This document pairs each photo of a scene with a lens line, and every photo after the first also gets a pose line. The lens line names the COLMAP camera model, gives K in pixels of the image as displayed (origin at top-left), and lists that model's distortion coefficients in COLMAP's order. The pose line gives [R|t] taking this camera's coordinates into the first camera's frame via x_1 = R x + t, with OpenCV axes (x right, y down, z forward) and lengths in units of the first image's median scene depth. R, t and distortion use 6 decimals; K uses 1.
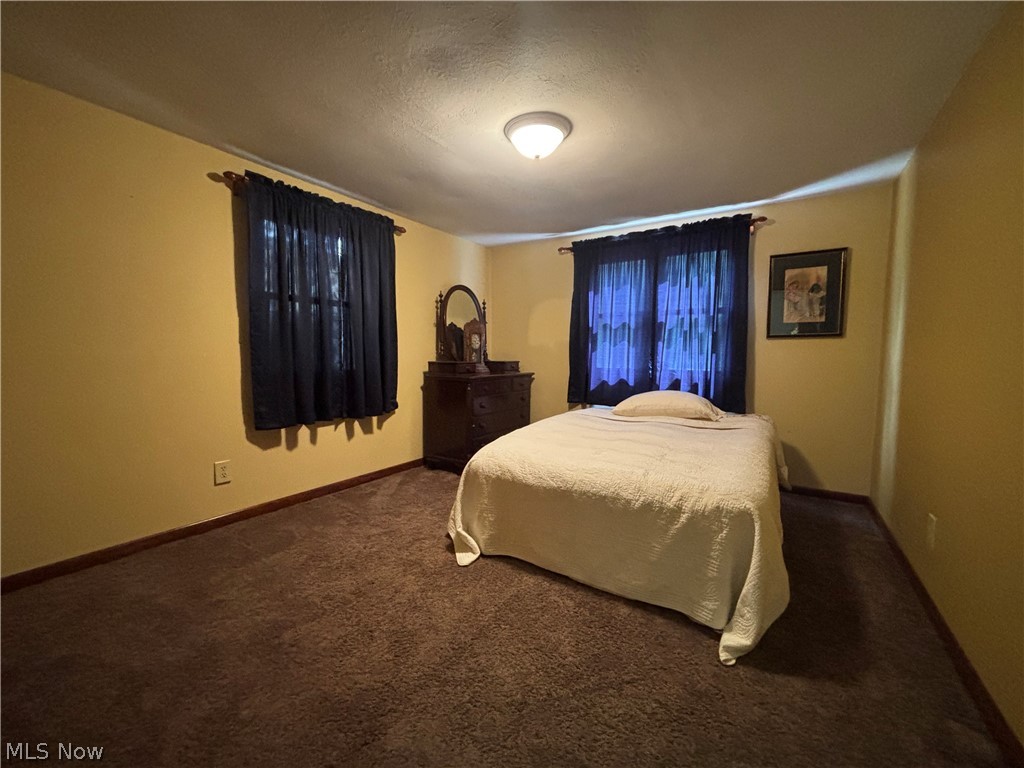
lens RADIAL K [[409.2, 0, 507.2], [0, 409.2, 383.3], [0, 0, 1]] dist [-0.008560, 0.000504]
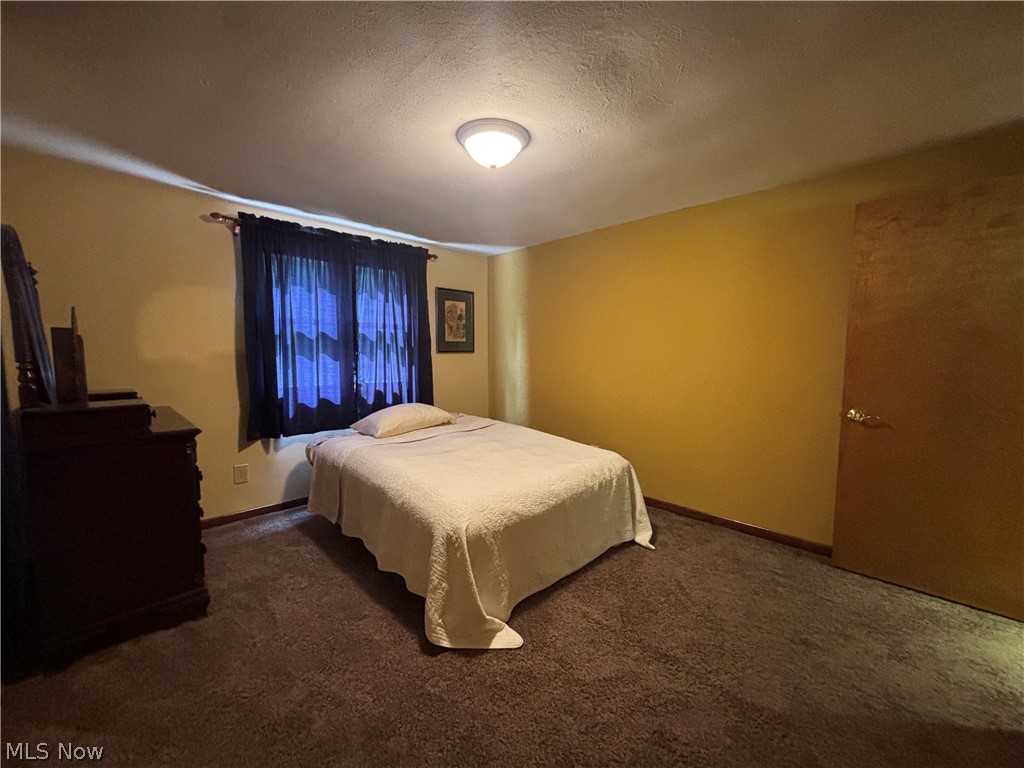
lens RADIAL K [[409.2, 0, 507.1], [0, 409.2, 384.1], [0, 0, 1]] dist [-0.008560, 0.000504]
pose [[0.207258, -0.080342, 0.974982, -0.571003], [0.073869, 0.995062, 0.066294, -0.084419], [-0.975494, 0.058281, 0.212169, 0.546476]]
